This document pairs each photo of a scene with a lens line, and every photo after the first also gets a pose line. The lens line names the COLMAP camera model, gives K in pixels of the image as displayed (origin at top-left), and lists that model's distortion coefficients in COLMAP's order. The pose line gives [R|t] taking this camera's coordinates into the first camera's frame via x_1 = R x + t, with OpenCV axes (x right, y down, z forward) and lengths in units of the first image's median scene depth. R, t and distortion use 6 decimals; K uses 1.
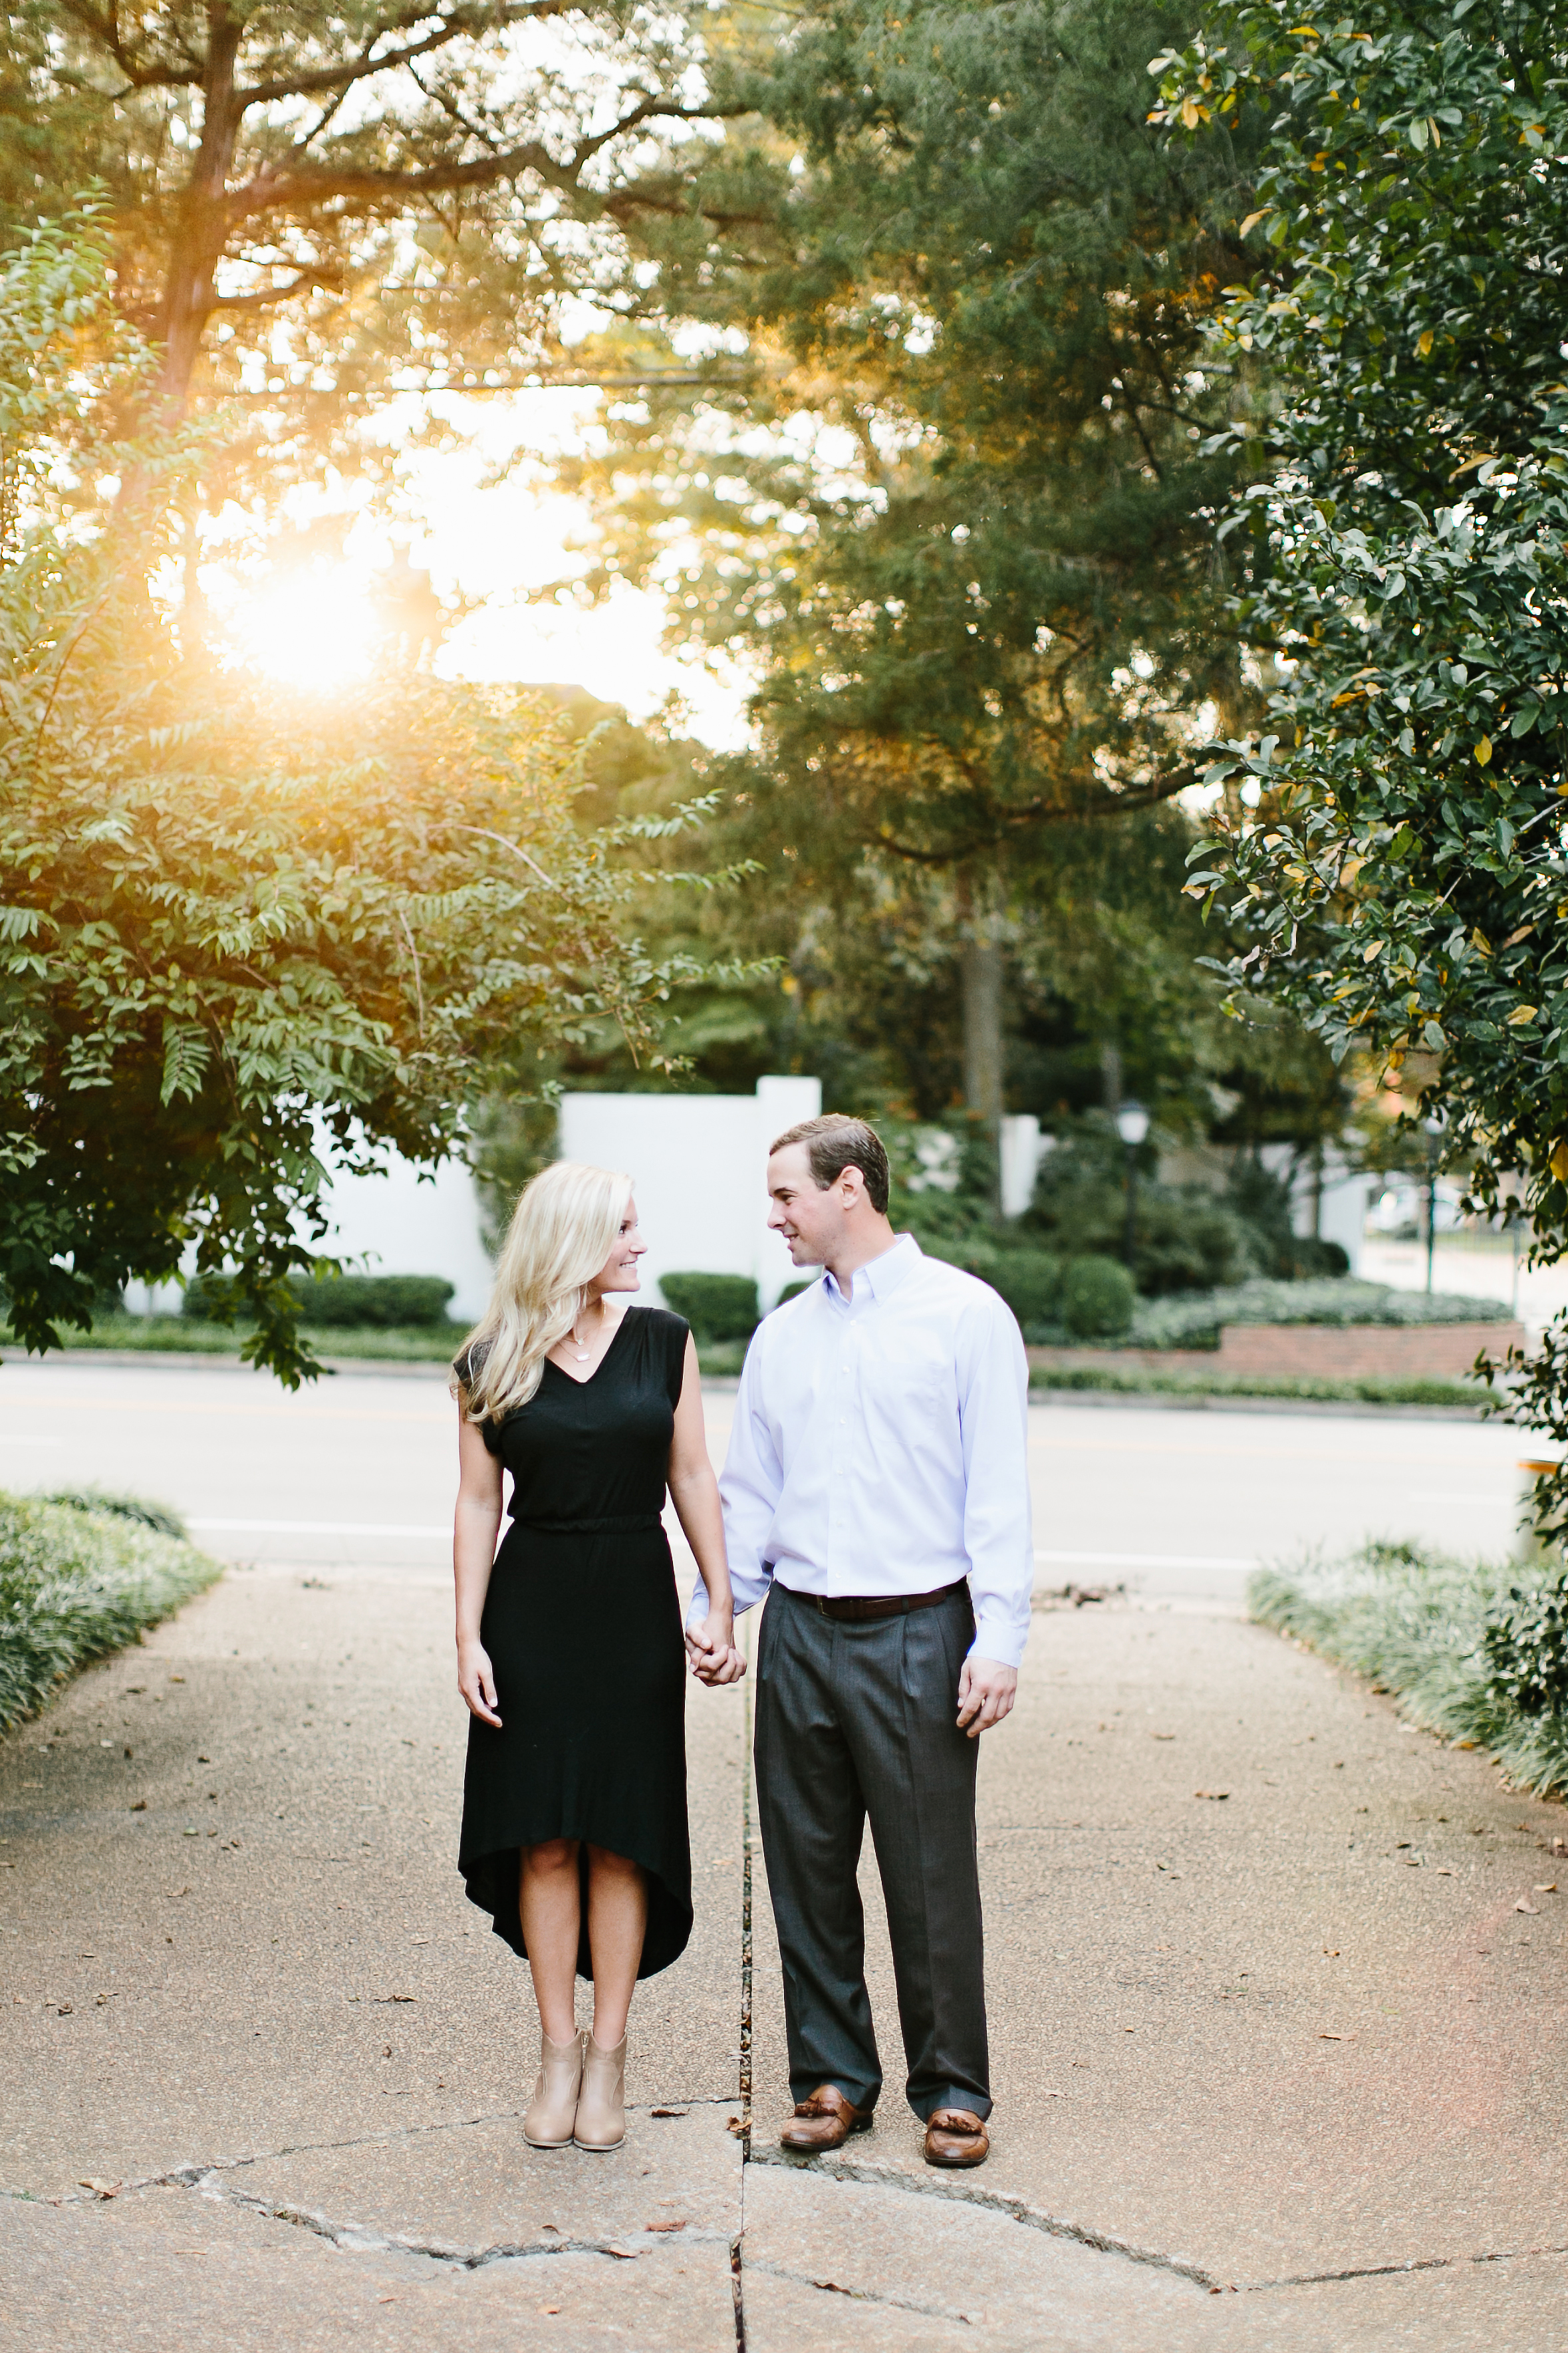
lens RADIAL K [[3380.0, 0, 782.7], [0, 3380.0, 1286.7], [0, 0, 1]] dist [0.025154, -0.091257]
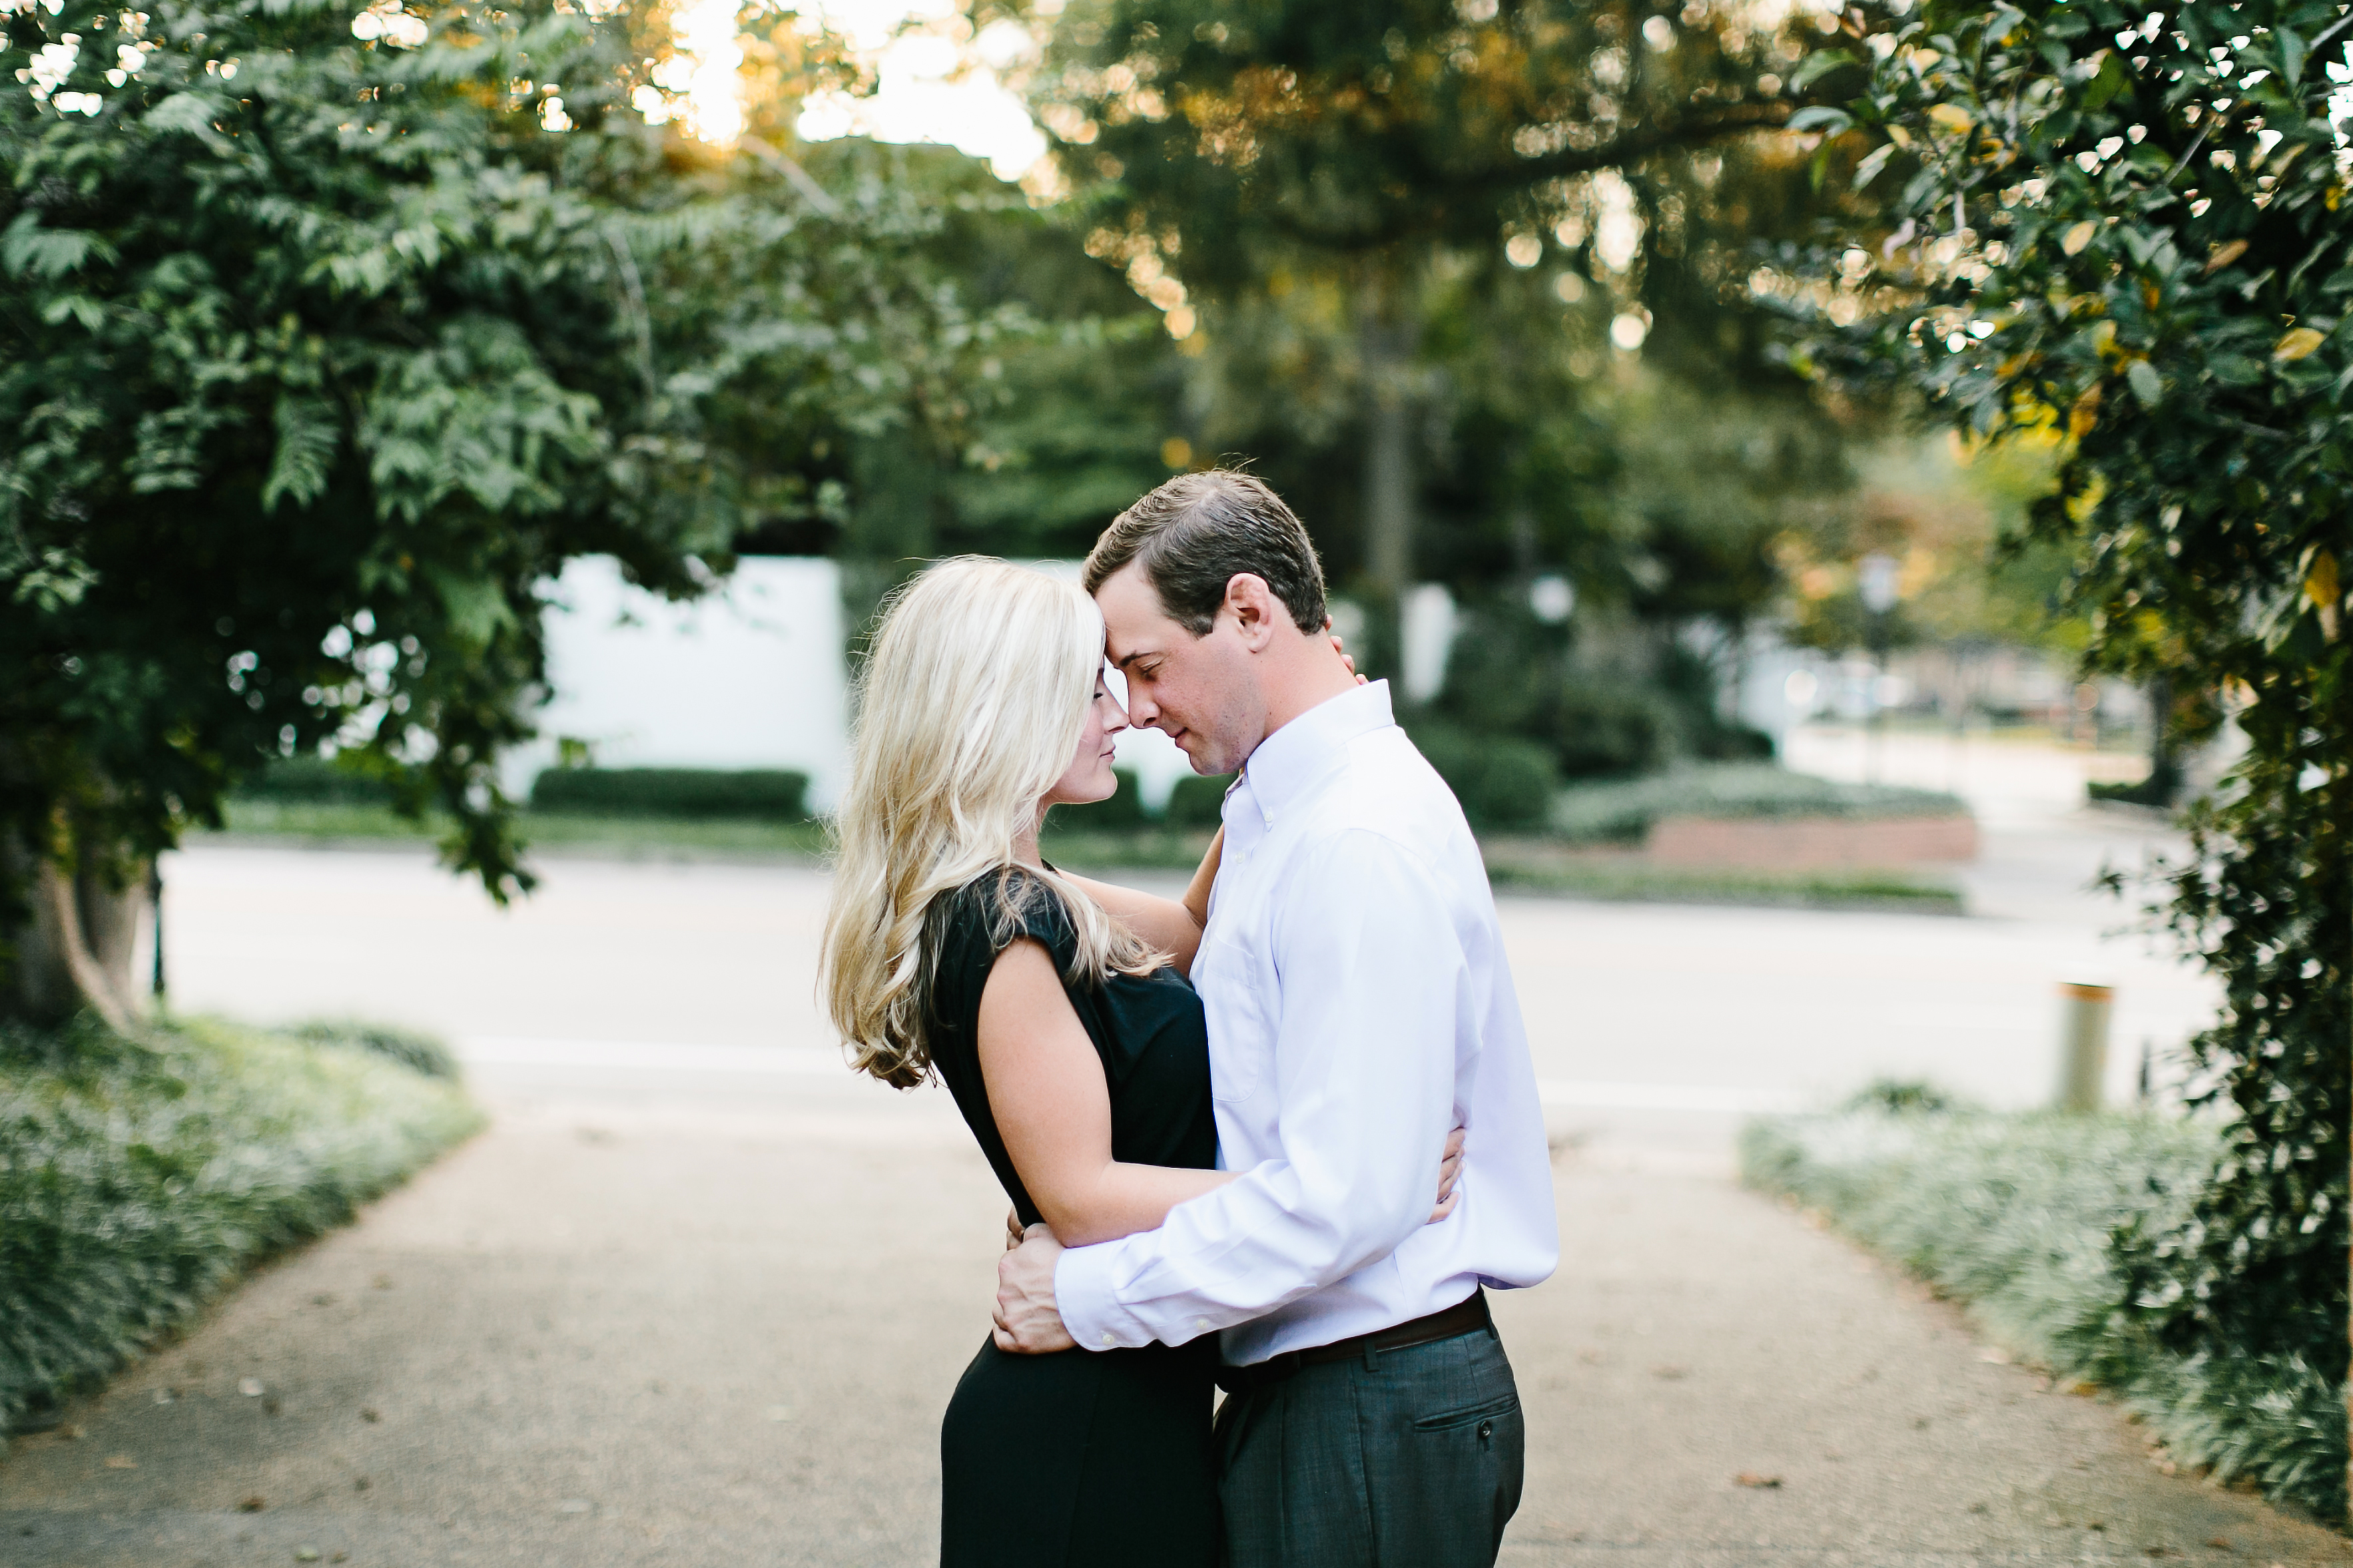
lens RADIAL K [[3379.8, 0, 1170.4], [0, 3379.8, 768.5], [0, 0, 1]] dist [0.025154, -0.091257]
pose [[0.999997, -0.002552, -0.000693, 0.003424], [0.002550, 0.999994, -0.002157, 0.001119], [0.000699, 0.002156, 0.999997, 0.290044]]
